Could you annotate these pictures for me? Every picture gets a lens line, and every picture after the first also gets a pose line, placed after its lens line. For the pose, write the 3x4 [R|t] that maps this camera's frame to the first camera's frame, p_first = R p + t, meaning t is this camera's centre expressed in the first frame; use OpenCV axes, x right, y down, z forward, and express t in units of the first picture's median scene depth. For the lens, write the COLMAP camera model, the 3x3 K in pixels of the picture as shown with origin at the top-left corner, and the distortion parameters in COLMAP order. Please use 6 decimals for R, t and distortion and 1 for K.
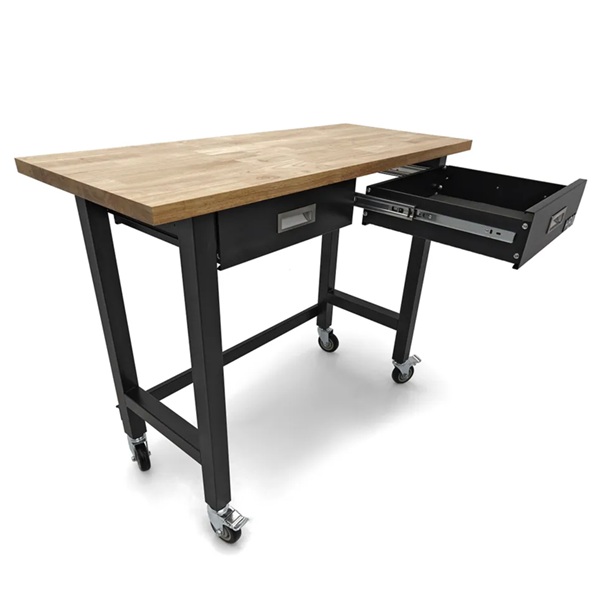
lens RADIAL K [[458.1, 0, 298.6], [0, 458.1, 330.6], [0, 0, 1]] dist [-0.001669, 0.000364]
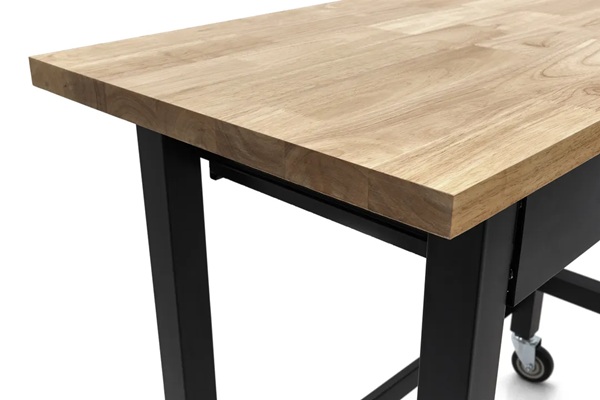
lens RADIAL K [[754.4, 0, 300.0], [0, 754.4, 200.0], [0, 0, 1]] dist [-0.033871, -0.035762]
pose [[0.997974, -0.016640, -0.061416, -0.292257], [0.009883, 0.994022, -0.108735, -0.140623], [0.062858, 0.107908, 0.992172, 0.257265]]
